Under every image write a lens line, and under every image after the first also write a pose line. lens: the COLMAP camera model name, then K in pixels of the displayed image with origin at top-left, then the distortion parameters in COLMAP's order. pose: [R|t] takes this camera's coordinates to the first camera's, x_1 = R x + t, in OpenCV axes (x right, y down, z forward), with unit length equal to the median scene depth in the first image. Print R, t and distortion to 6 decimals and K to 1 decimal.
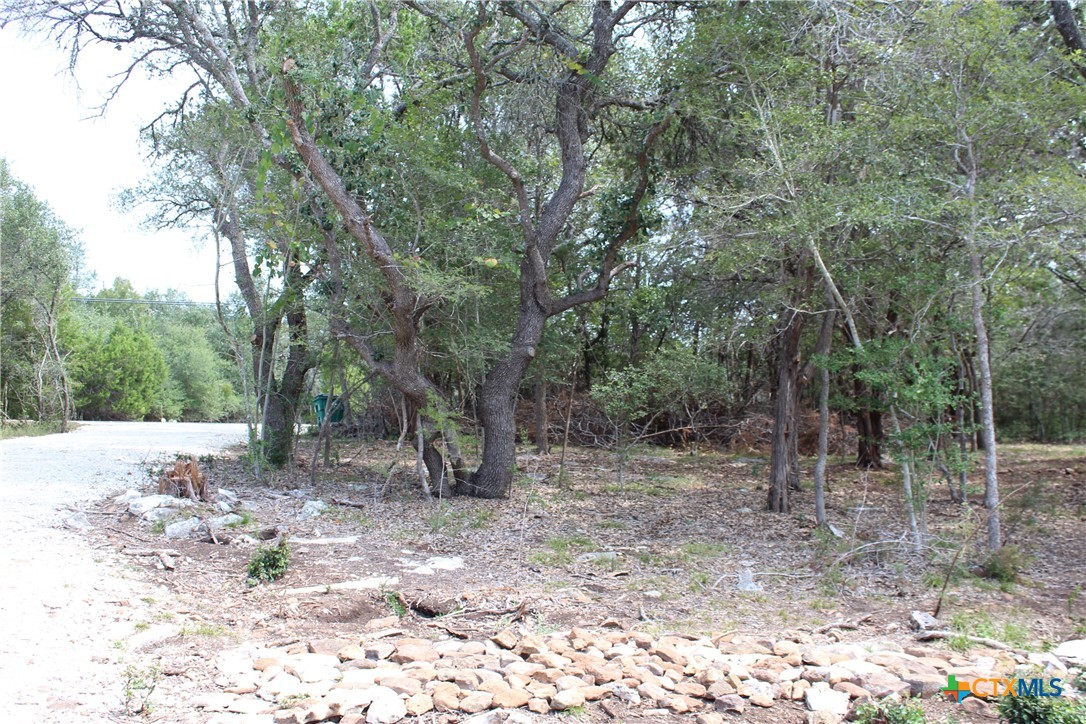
lens RADIAL K [[1146.9, 0, 543.4], [0, 1146.9, 361.1], [0, 0, 1]] dist [0.004617, 0.000000]
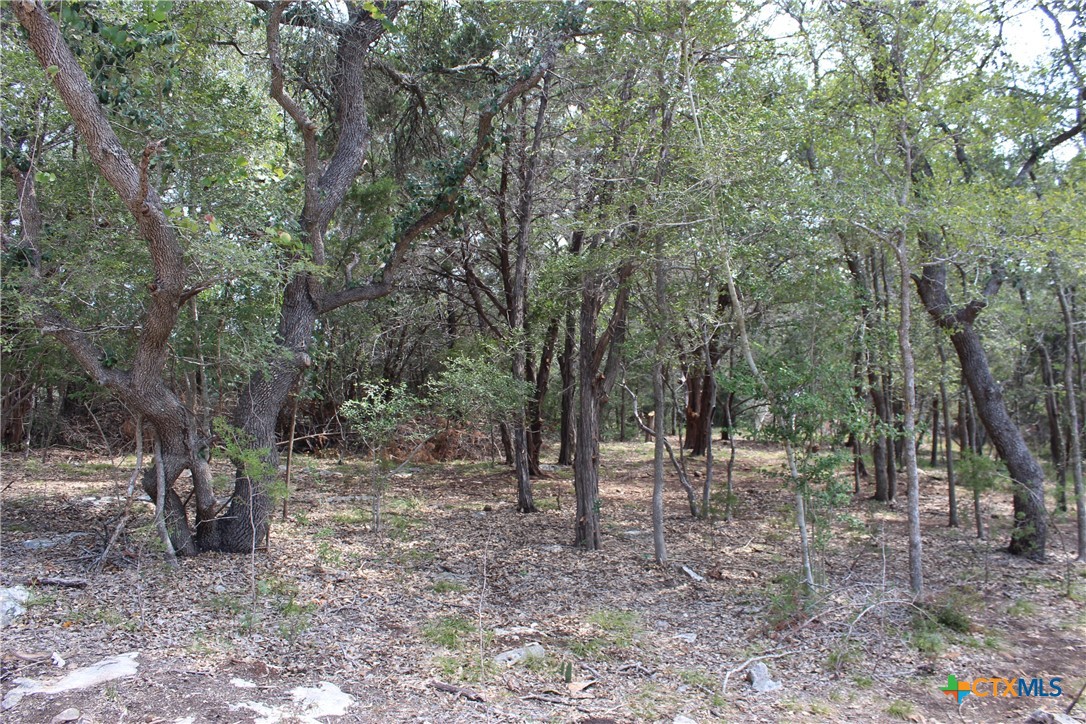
lens RADIAL K [[936.7, 0, 542.3], [0, 936.7, 363.2], [0, 0, 1]] dist [-0.013020, -0.000671]
pose [[0.885546, 0.026119, 0.463818, -0.167912], [-0.027719, 0.999610, -0.003370, -0.008108], [-0.463725, -0.009872, 0.885924, 0.375485]]
